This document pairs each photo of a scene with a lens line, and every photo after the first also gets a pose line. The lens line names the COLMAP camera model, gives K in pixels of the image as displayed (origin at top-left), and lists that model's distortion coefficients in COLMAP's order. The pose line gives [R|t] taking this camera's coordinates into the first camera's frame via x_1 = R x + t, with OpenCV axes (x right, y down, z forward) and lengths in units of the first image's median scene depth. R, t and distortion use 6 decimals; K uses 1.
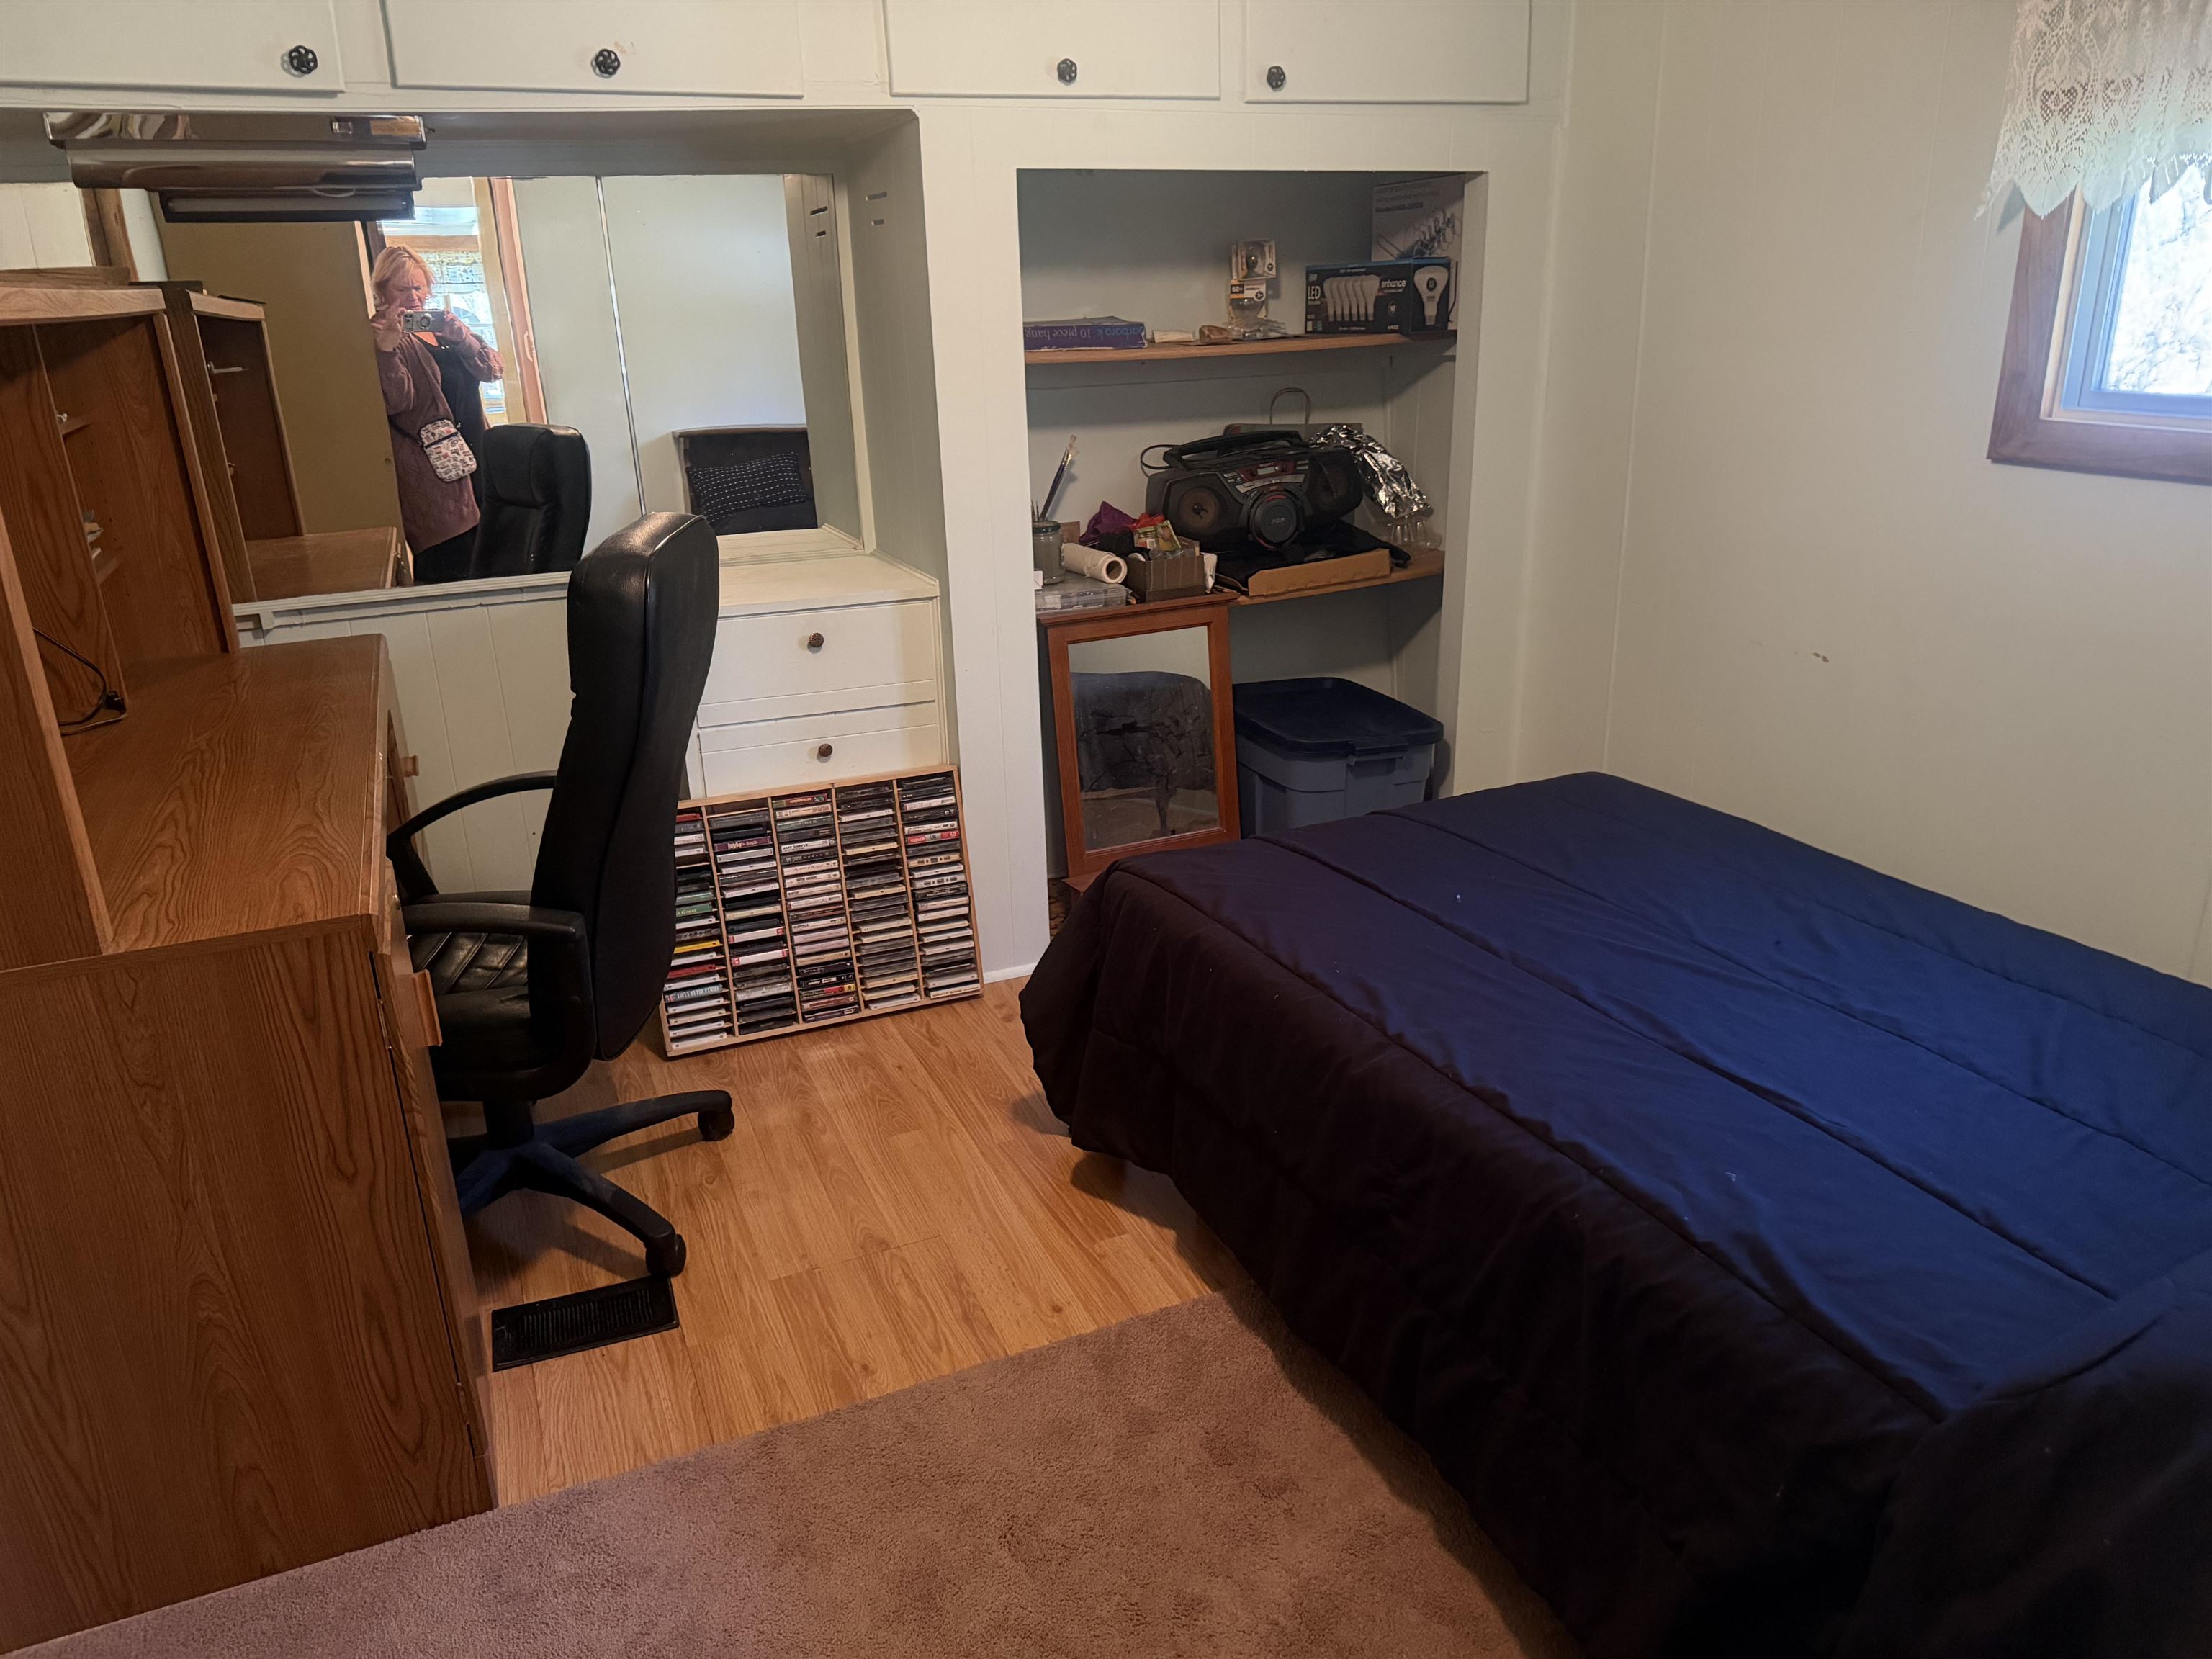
lens RADIAL K [[1564.0, 0, 1087.4], [0, 1564.0, 848.5], [0, 0, 1]] dist [0.055653, -0.047926]
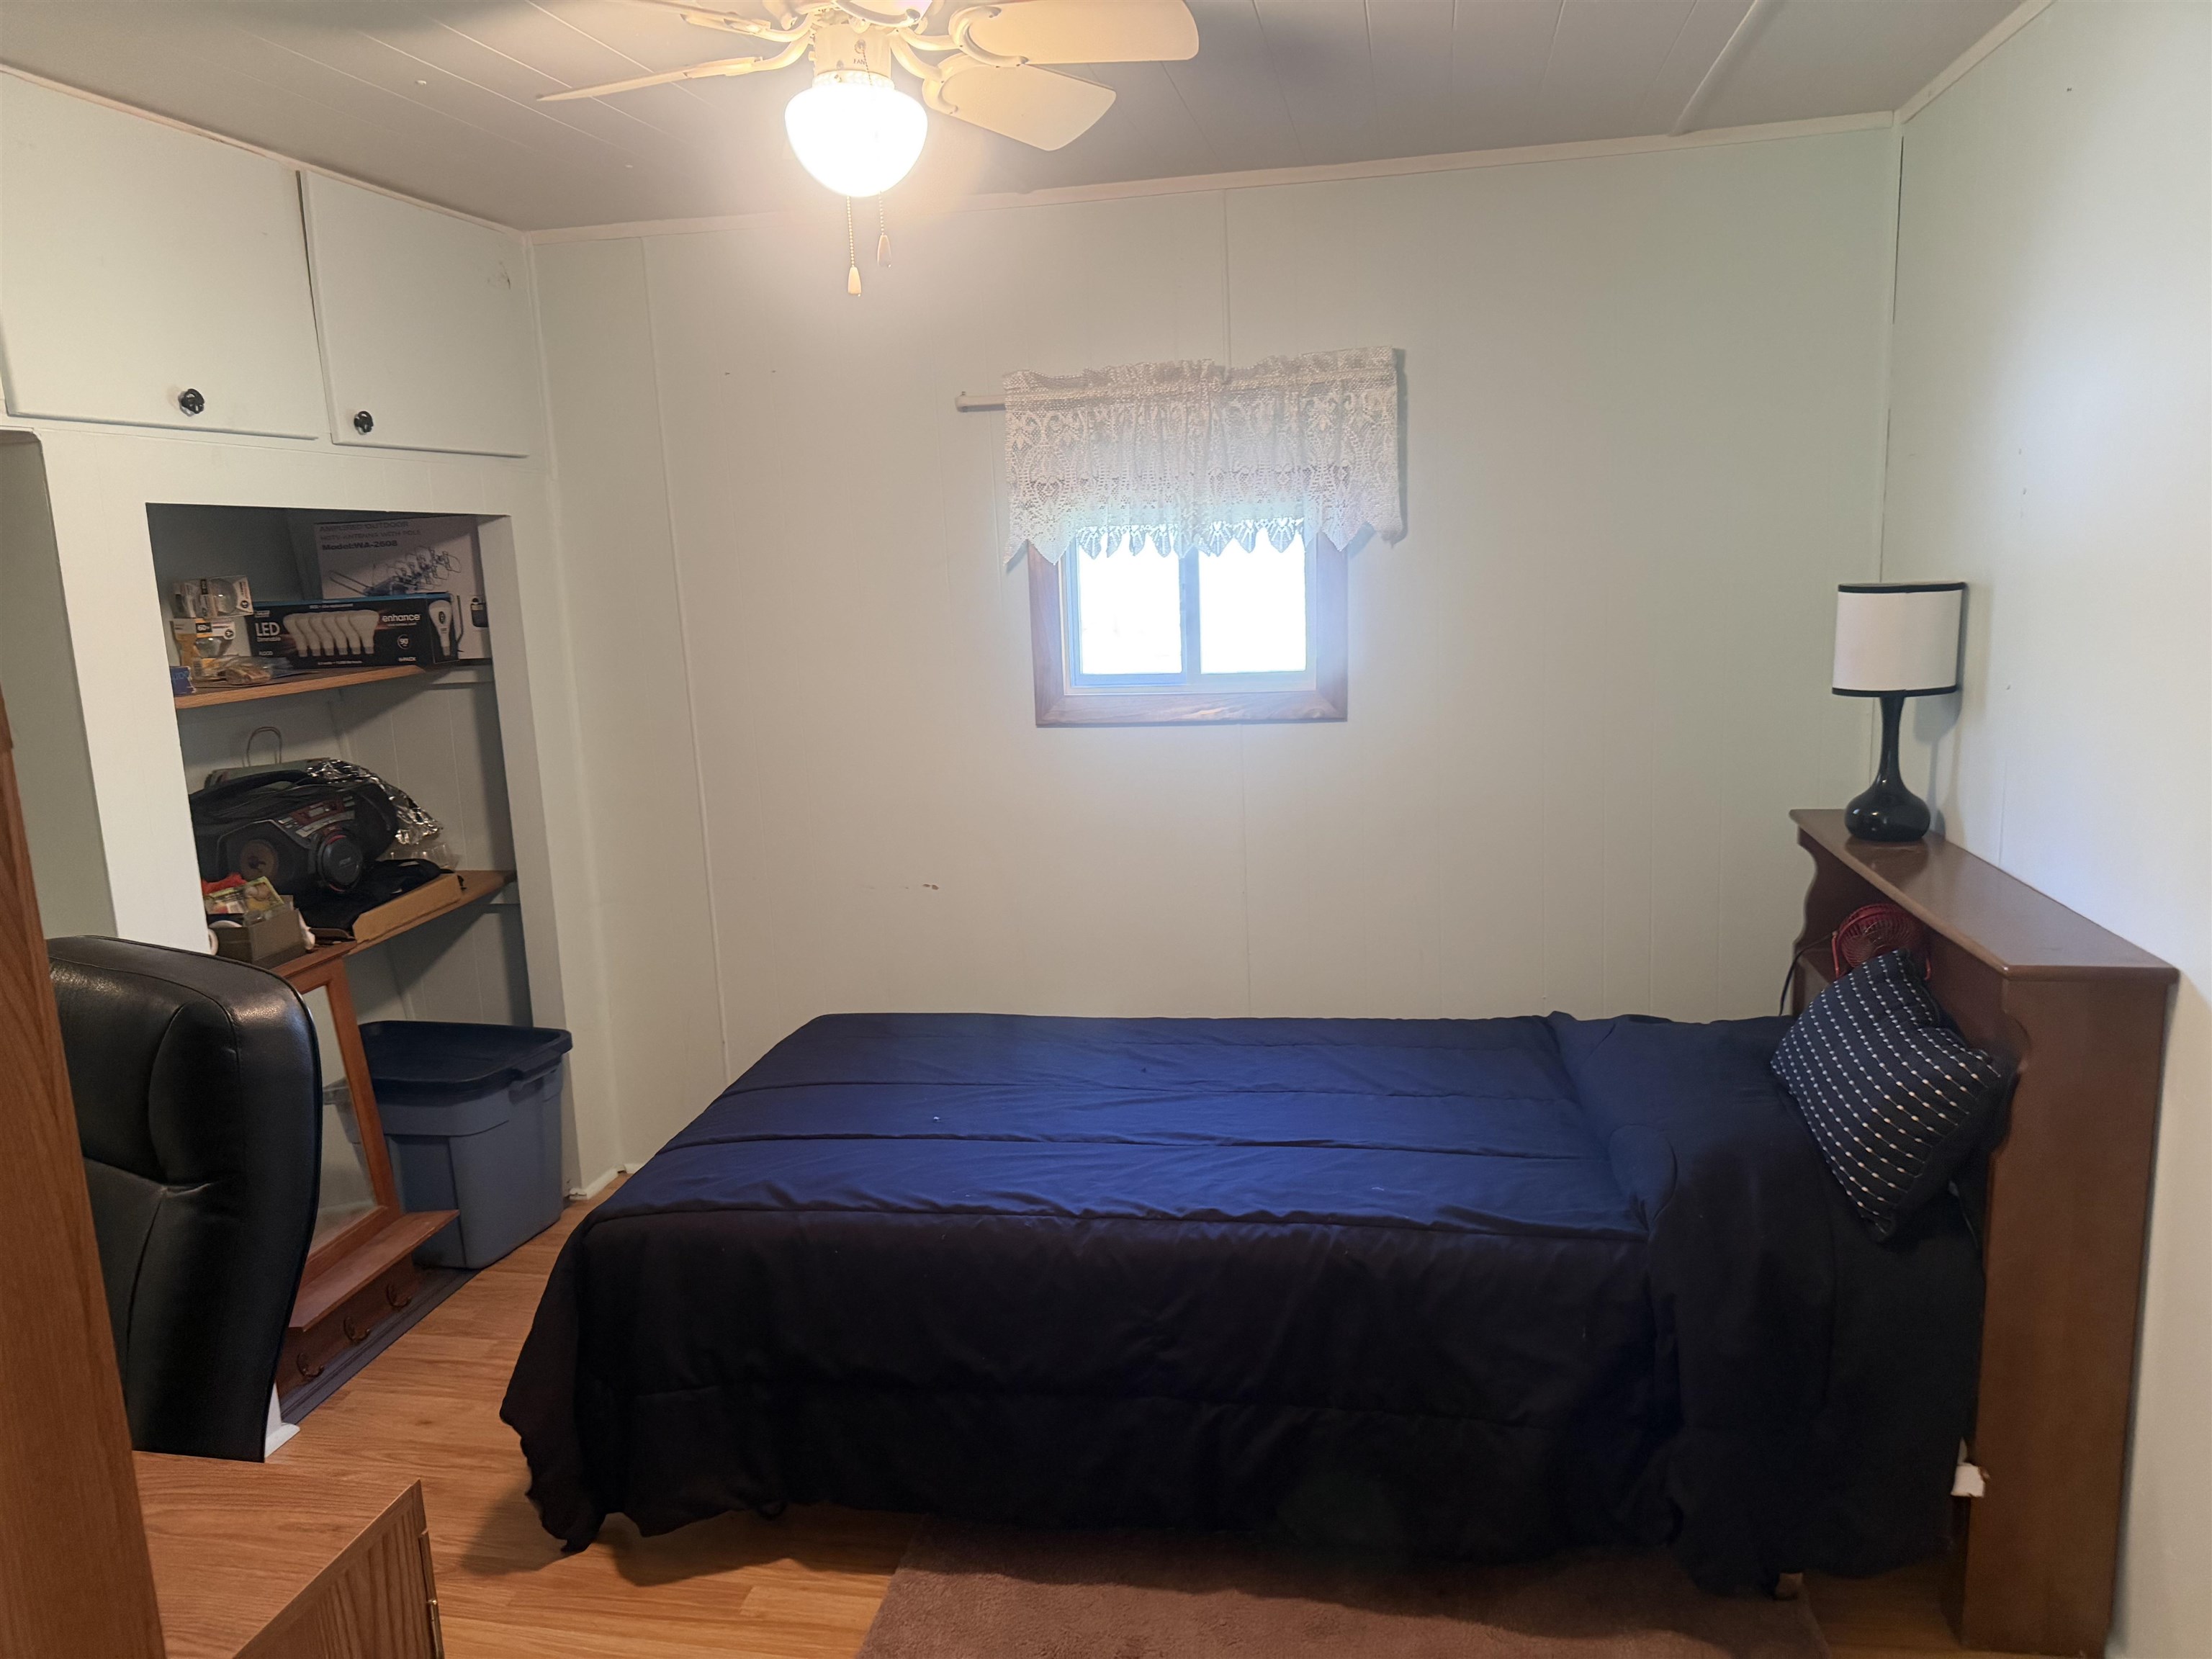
lens RADIAL K [[1564.0, 0, 1085.2], [0, 1564.0, 840.7], [0, 0, 1]] dist [0.055653, -0.047926]
pose [[0.562403, -0.146281, 0.813821, -0.397530], [0.303045, 0.952208, -0.038268, -0.056394], [-0.769328, 0.268146, 0.579855, 0.130878]]
